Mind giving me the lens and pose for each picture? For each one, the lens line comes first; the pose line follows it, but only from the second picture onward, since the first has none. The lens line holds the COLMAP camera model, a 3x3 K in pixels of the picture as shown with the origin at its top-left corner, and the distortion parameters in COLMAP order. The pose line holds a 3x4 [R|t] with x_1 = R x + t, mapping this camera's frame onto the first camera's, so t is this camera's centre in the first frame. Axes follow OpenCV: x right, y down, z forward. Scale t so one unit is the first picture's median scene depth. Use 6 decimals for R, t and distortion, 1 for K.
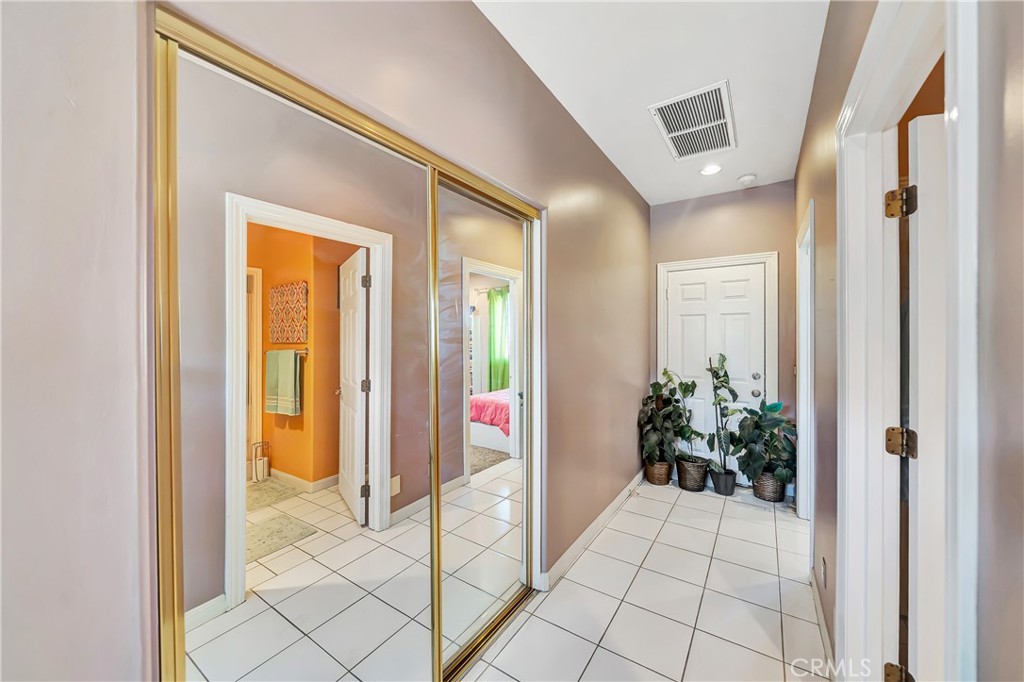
lens RADIAL K [[375.9, 0, 506.2], [0, 375.9, 336.9], [0, 0, 1]] dist [-0.007097, -0.000281]
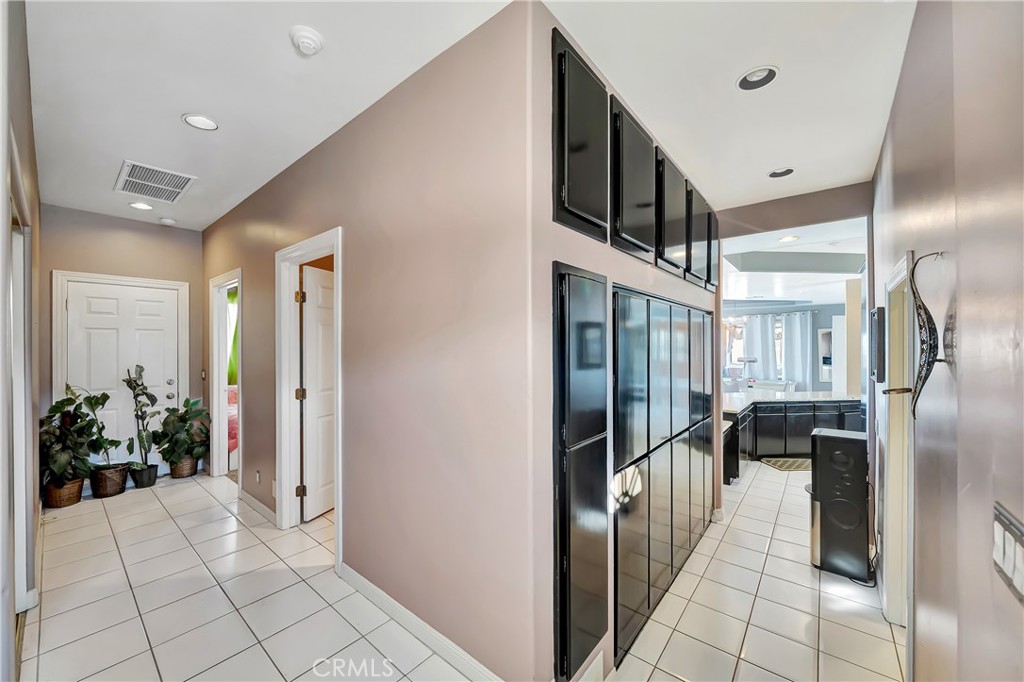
lens RADIAL K [[375.9, 0, 507.7], [0, 375.9, 342.5], [0, 0, 1]] dist [-0.007097, -0.000281]
pose [[0.095302, 0.007067, 0.995423, -0.442556], [0.000044, 0.999975, -0.007103, -0.014769], [-0.995448, 0.000720, 0.095299, -0.208297]]
